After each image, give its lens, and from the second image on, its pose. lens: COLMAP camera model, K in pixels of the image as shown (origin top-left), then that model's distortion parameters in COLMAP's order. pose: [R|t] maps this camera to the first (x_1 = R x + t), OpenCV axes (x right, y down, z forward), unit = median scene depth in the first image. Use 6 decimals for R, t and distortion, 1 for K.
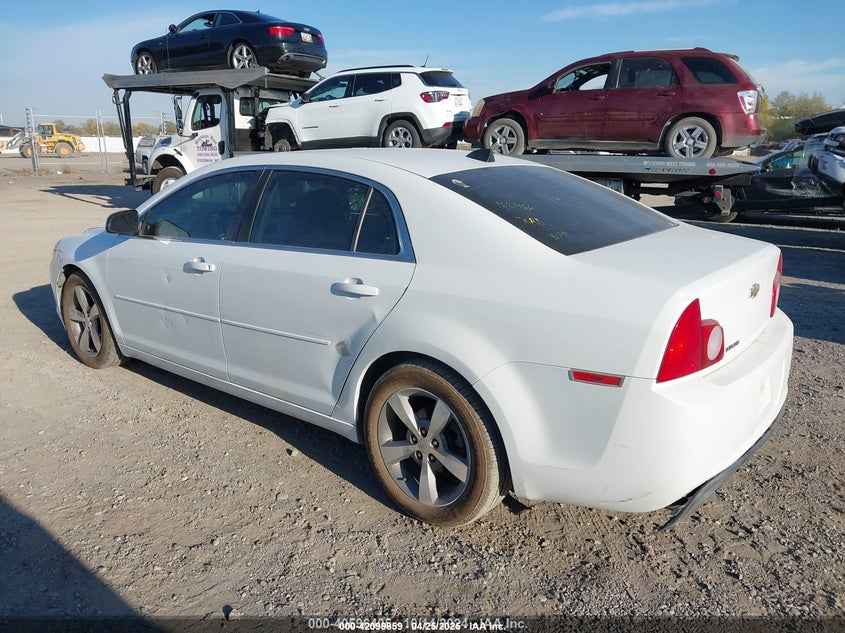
lens RADIAL K [[732.2, 0, 422.5], [0, 732.2, 316.5], [0, 0, 1]] dist [0.000909, 0.001597]
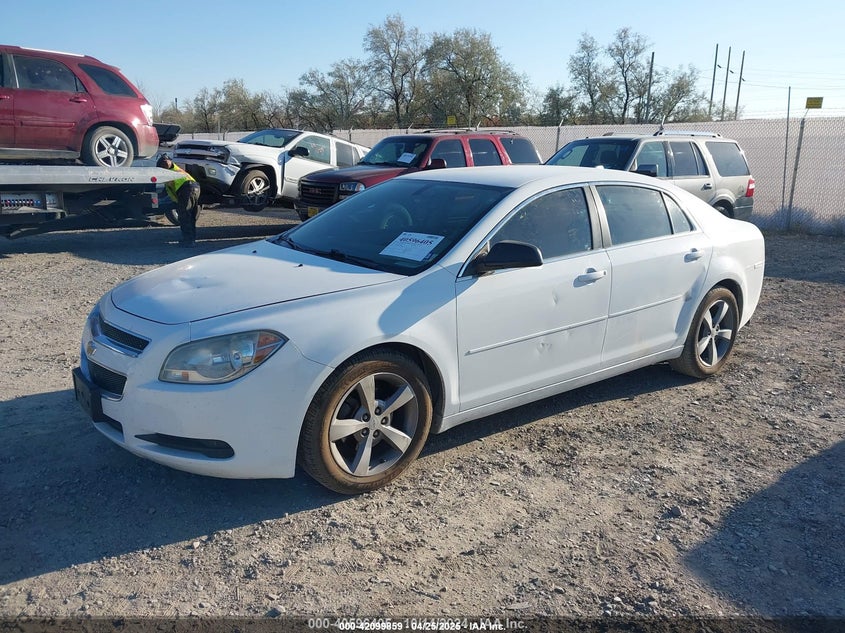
lens RADIAL K [[732.2, 0, 422.5], [0, 732.2, 316.5], [0, 0, 1]] dist [0.000909, 0.001597]
pose [[0.133095, -0.210411, 0.968511, -0.602353], [0.211354, 0.960752, 0.179680, -0.111092], [-0.968305, 0.180784, 0.172342, 0.456319]]
